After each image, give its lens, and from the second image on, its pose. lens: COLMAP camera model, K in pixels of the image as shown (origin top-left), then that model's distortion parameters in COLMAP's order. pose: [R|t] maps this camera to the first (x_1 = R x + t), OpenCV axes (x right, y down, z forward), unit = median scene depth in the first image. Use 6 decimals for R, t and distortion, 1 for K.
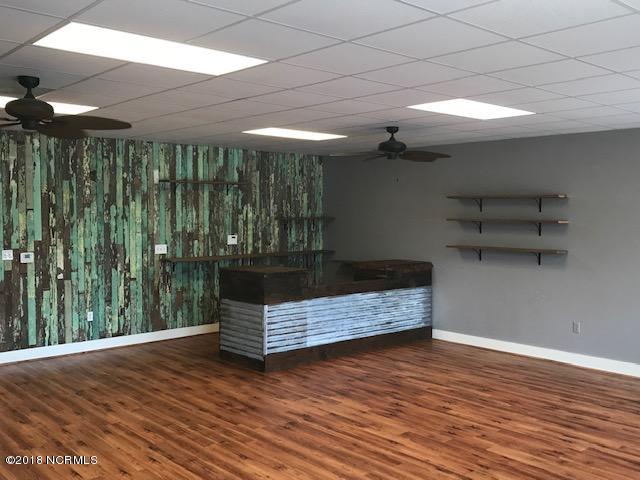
lens RADIAL K [[638.9, 0, 320.0], [0, 638.9, 240.0], [0, 0, 1]] dist [0.010554, -0.022550]
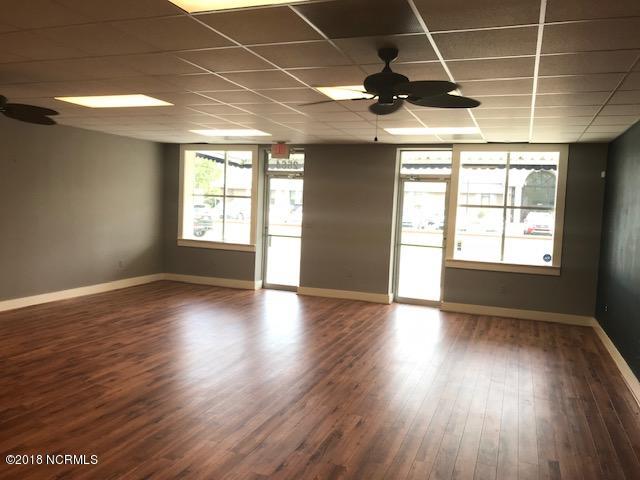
lens RADIAL K [[535.6, 0, 320.0], [0, 535.6, 240.0], [0, 0, 1]] dist [0.052734, 0.000093]
pose [[-0.454525, -0.086751, 0.886500, -0.832296], [-0.000166, 0.995254, 0.097308, -0.033499], [-0.890734, 0.044082, -0.452382, 1.058947]]
